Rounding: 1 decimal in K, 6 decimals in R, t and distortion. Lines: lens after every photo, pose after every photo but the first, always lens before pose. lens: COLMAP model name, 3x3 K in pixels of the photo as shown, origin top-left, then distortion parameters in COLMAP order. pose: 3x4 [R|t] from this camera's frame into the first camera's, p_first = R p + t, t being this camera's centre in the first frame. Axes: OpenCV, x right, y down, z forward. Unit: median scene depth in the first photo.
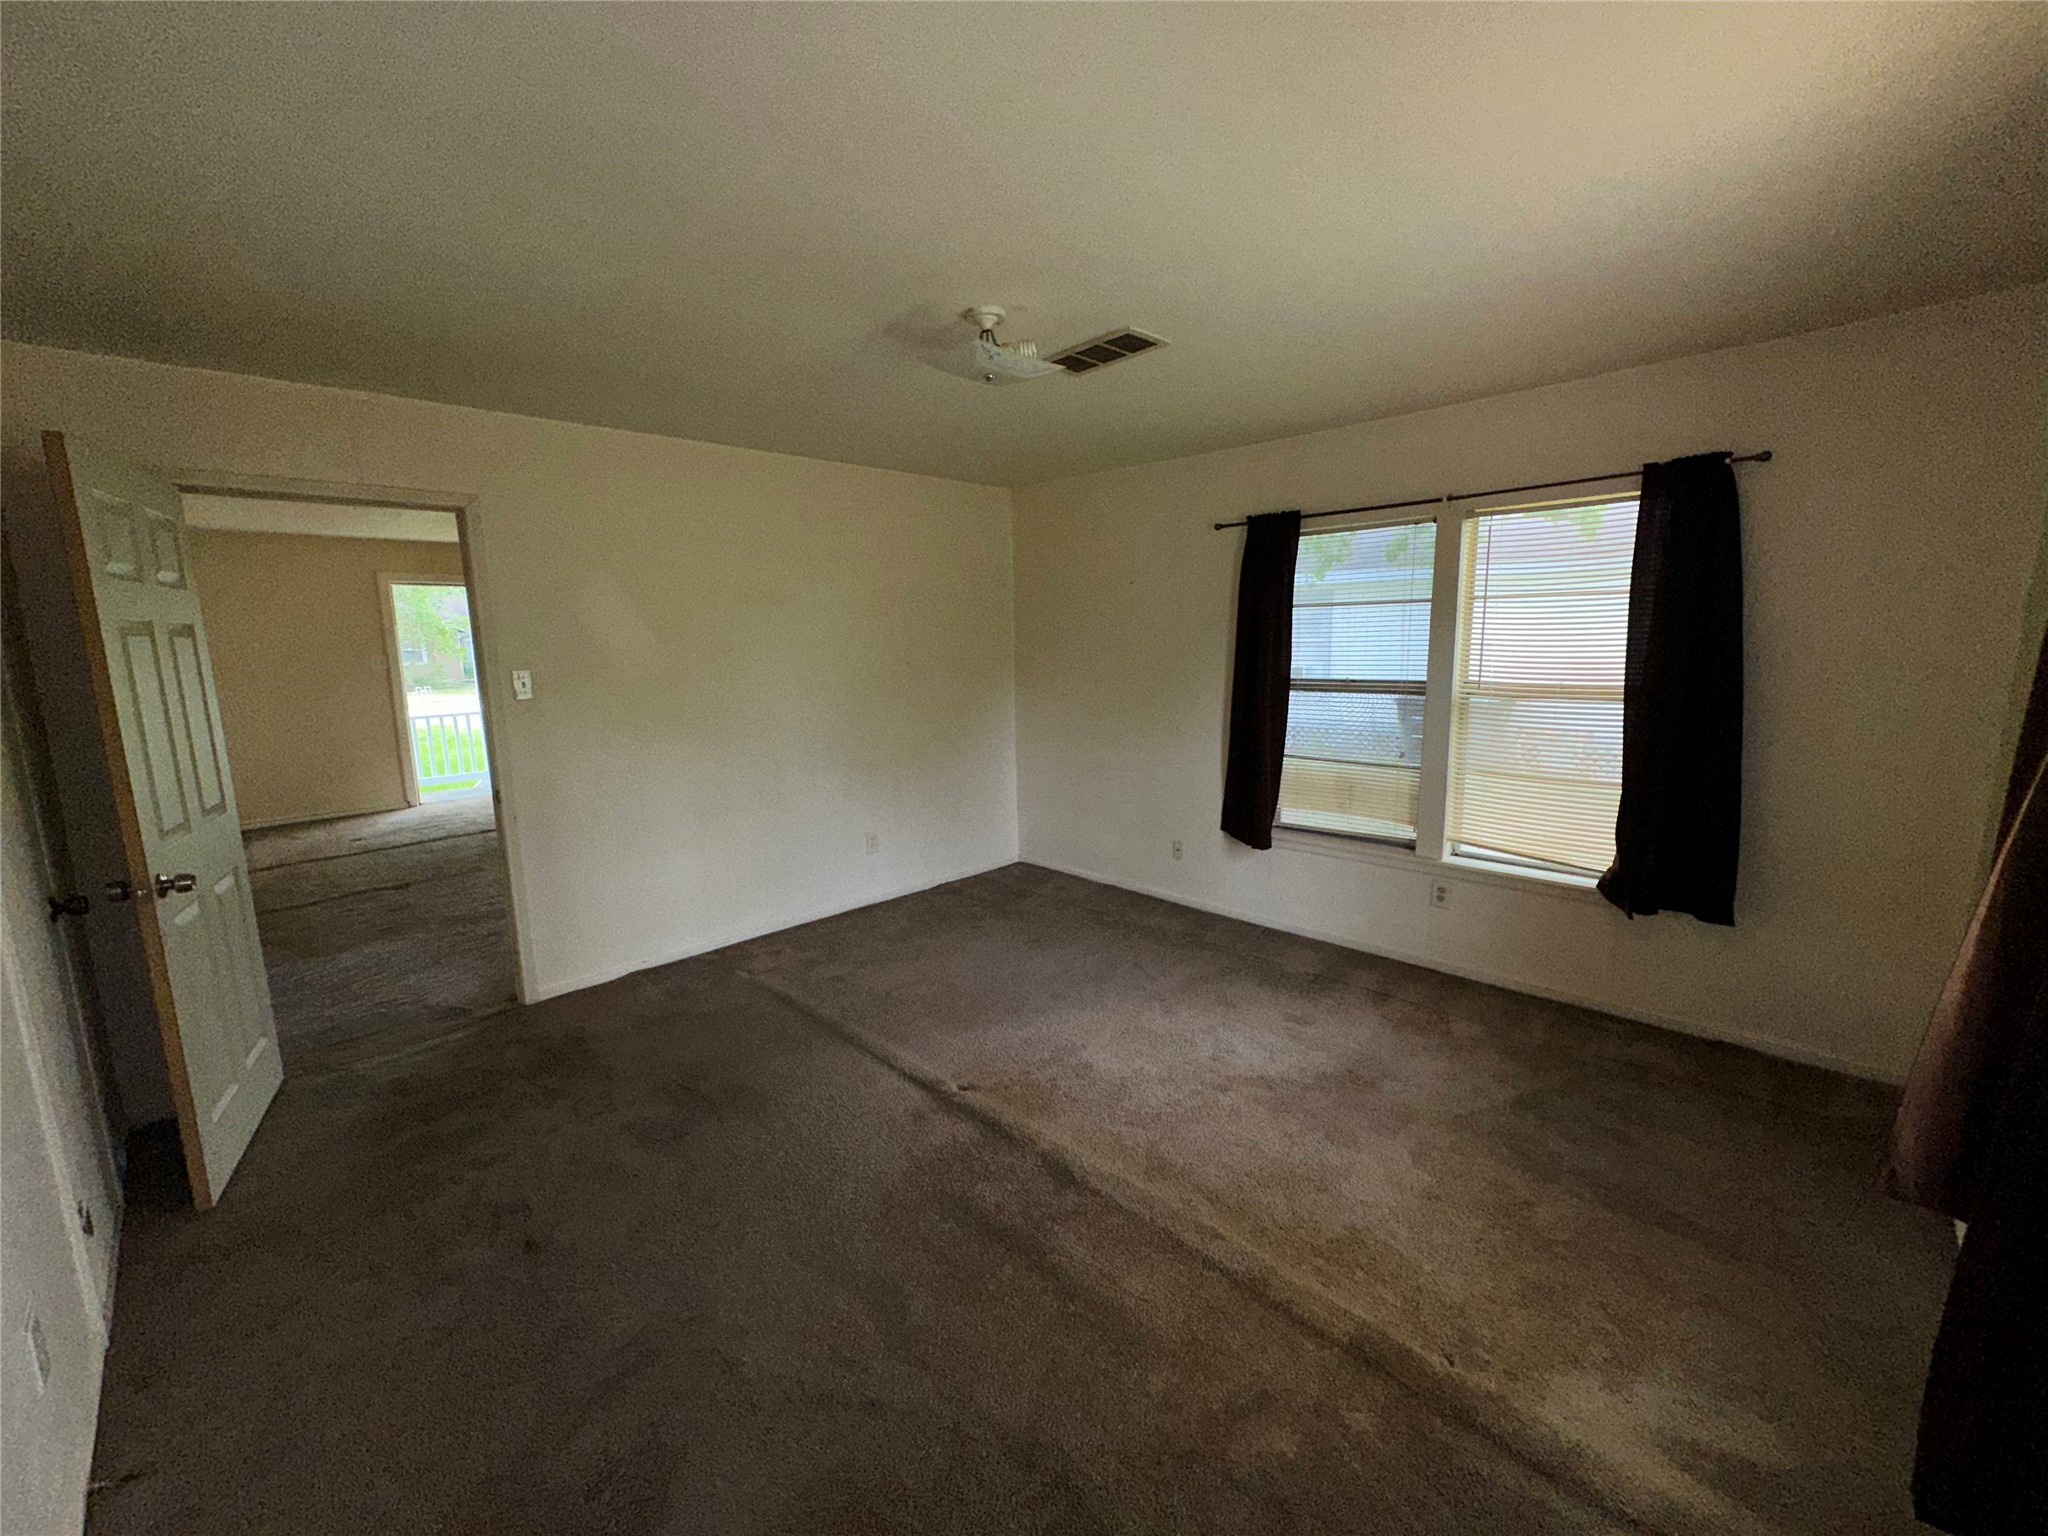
lens RADIAL K [[817.3, 0, 1024.0], [0, 817.3, 768.0], [0, 0, 1]] dist [-0.007592, -0.000503]
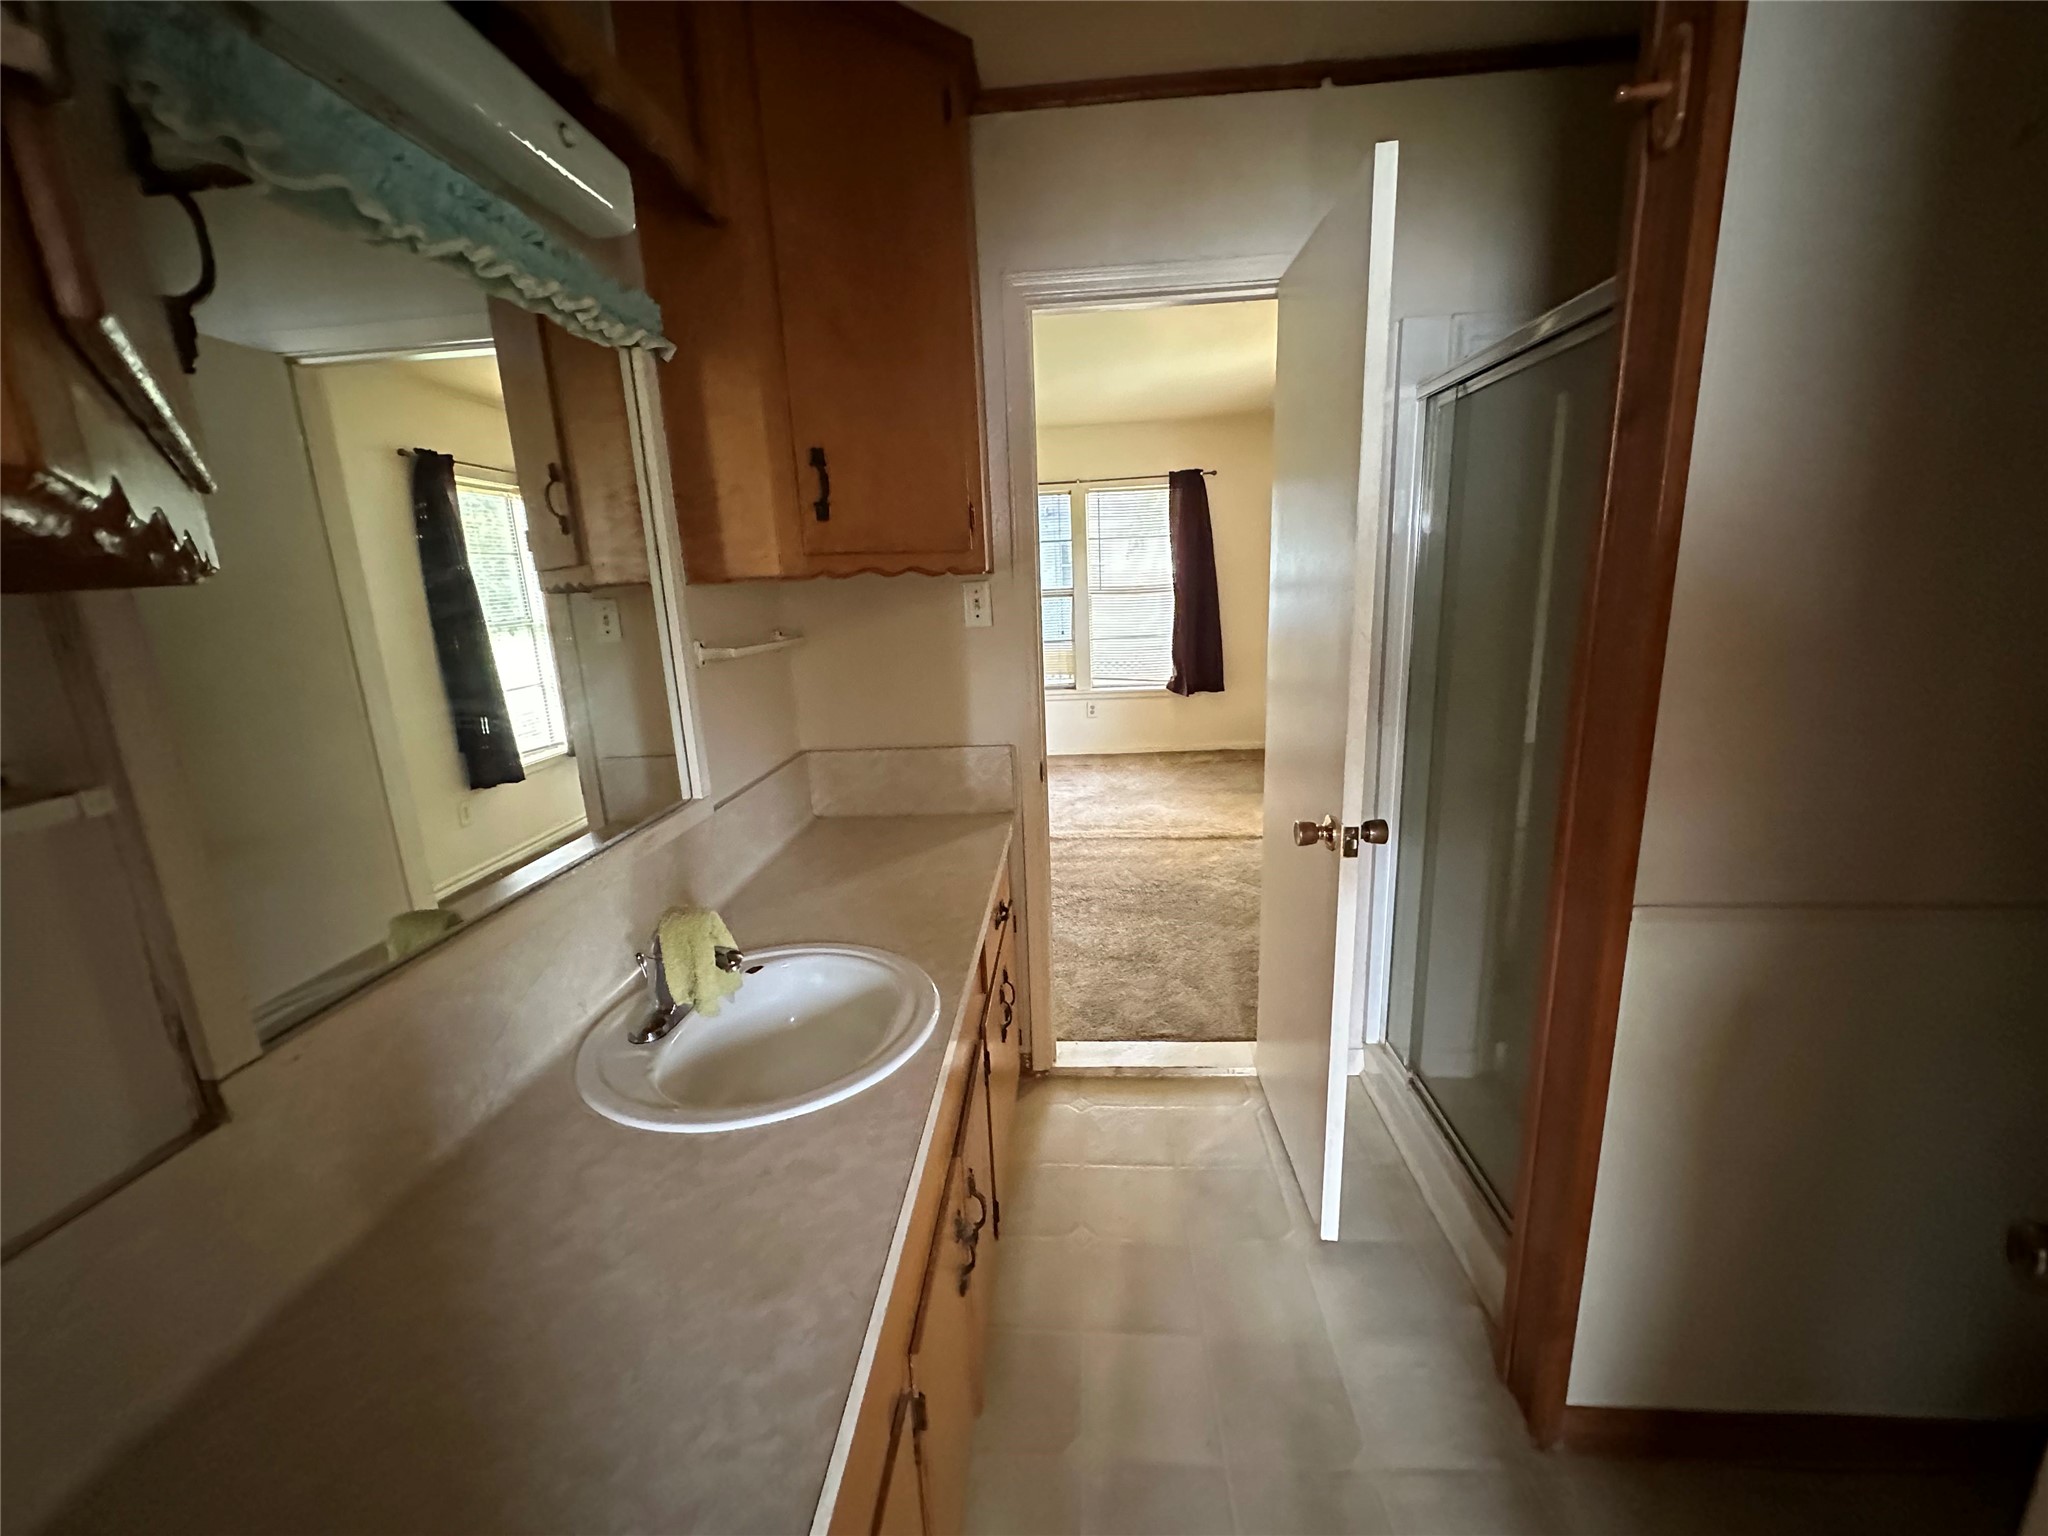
lens RADIAL K [[817.3, 0, 1024.0], [0, 817.3, 768.0], [0, 0, 1]] dist [-0.007592, -0.000503]
pose [[0.759462, -0.159280, 0.630752, -0.894204], [0.127710, 0.987201, 0.095522, 0.110354], [-0.637894, 0.008008, 0.770083, -0.321838]]
